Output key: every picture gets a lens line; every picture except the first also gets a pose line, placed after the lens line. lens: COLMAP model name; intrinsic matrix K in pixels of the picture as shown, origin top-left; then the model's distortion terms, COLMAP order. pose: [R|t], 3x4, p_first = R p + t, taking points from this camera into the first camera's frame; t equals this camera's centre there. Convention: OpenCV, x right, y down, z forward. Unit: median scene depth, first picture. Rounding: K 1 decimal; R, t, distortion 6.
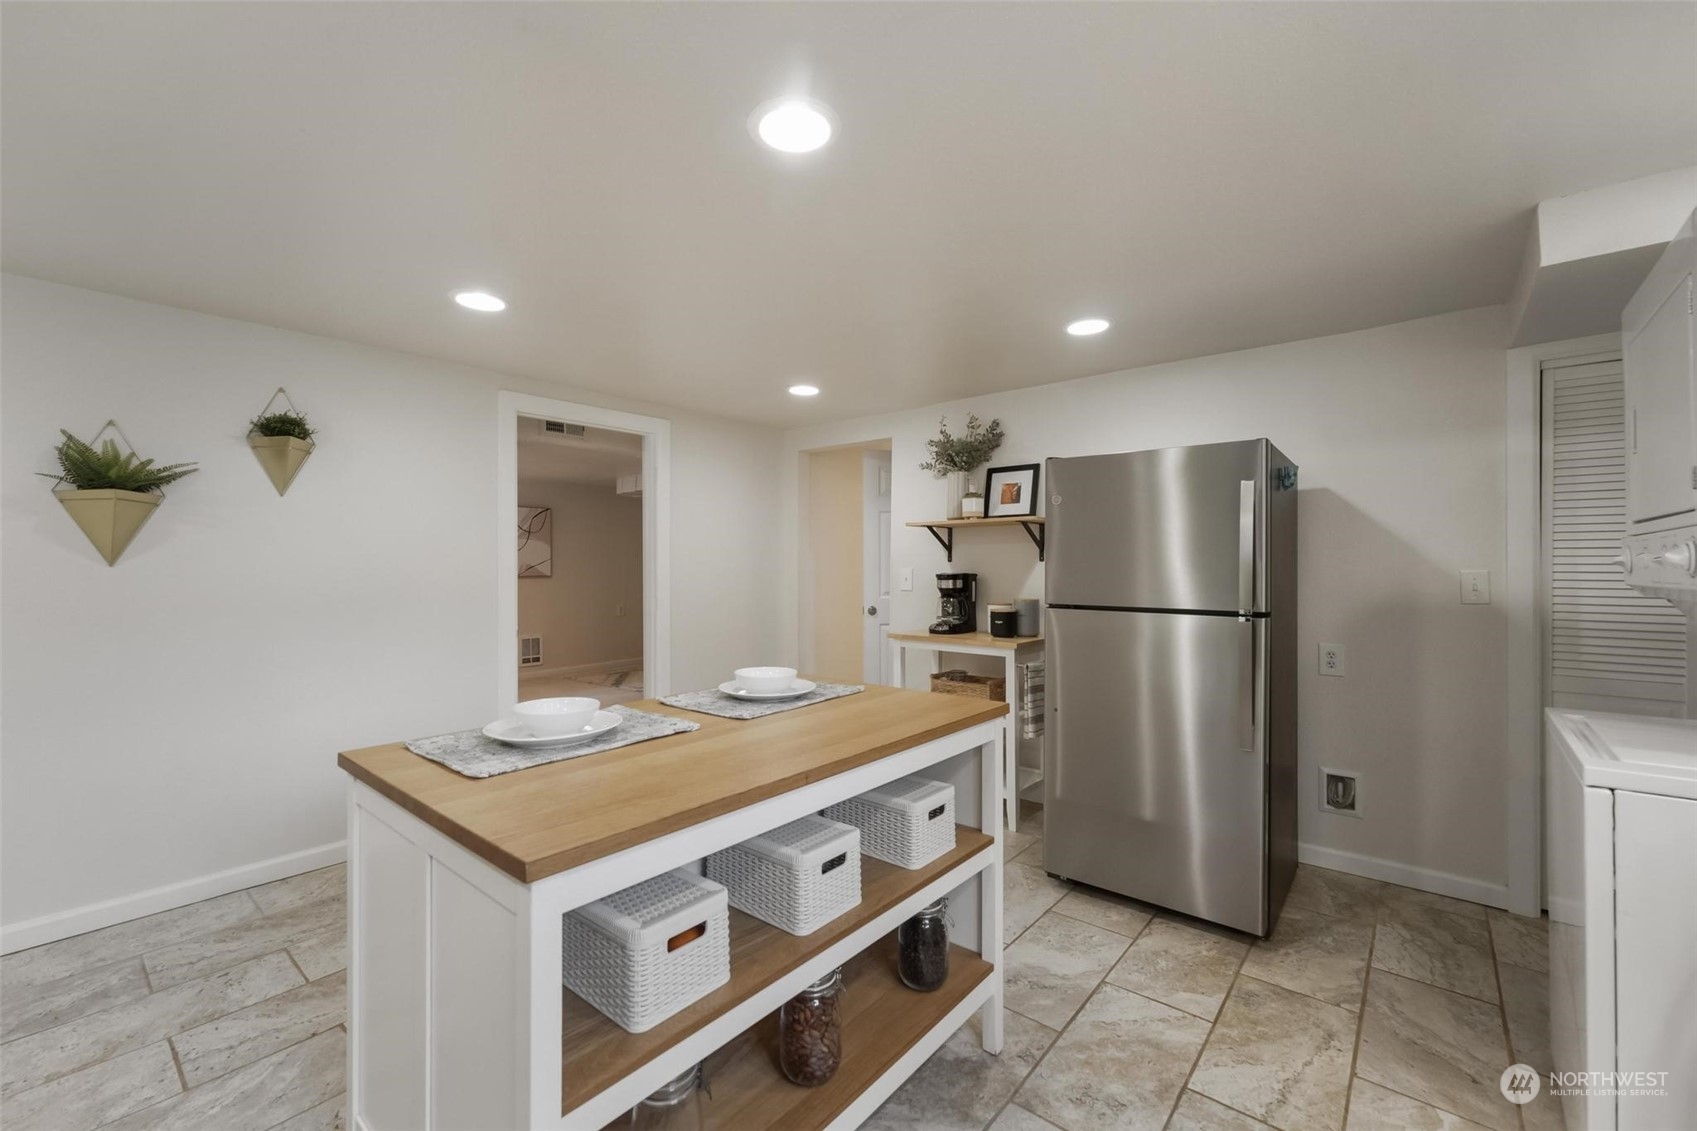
lens RADIAL K [[686.4, 0, 848.5], [0, 686.4, 565.5], [0, 0, 1]] dist [-0.000694, -0.000095]
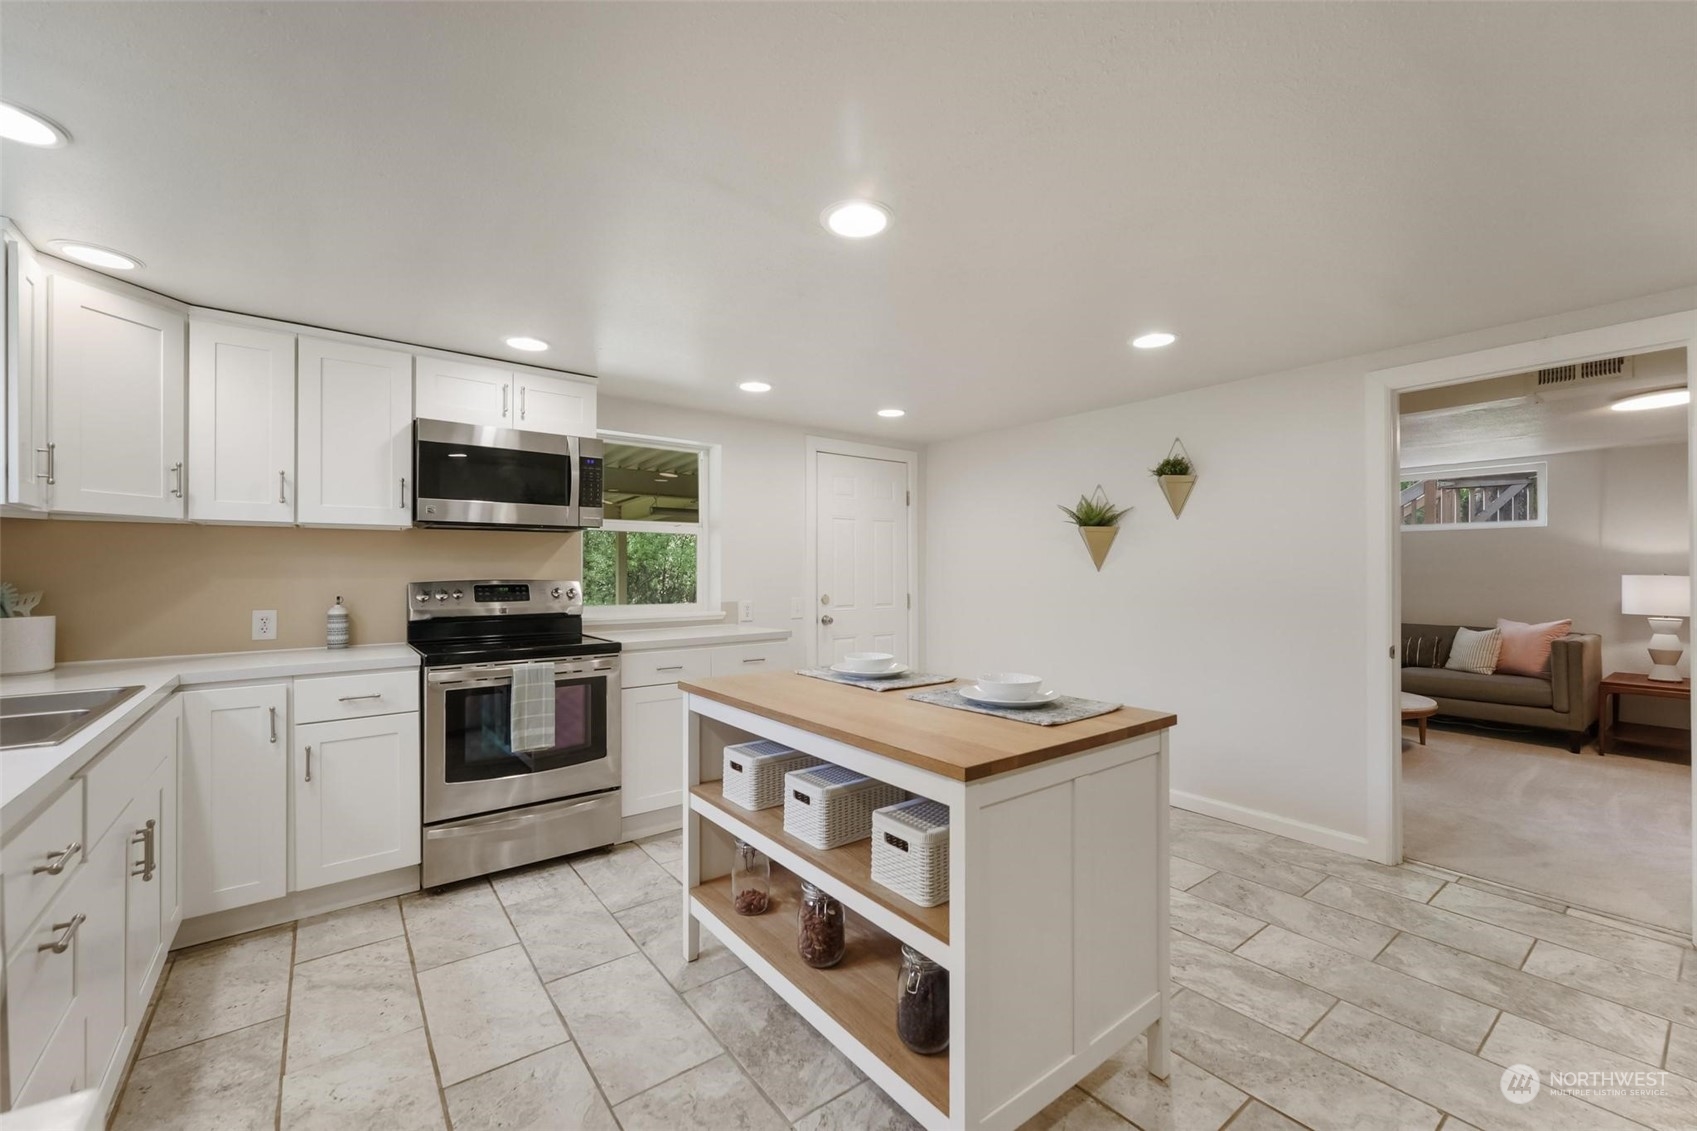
lens RADIAL K [[686.4, 0, 848.5], [0, 686.4, 565.5], [0, 0, 1]] dist [-0.000694, -0.000095]
pose [[-0.230117, -0.007946, -0.973131, 0.454057], [-0.002728, 0.999968, -0.007520, 0.000239], [0.973159, 0.000924, -0.230131, 0.504992]]
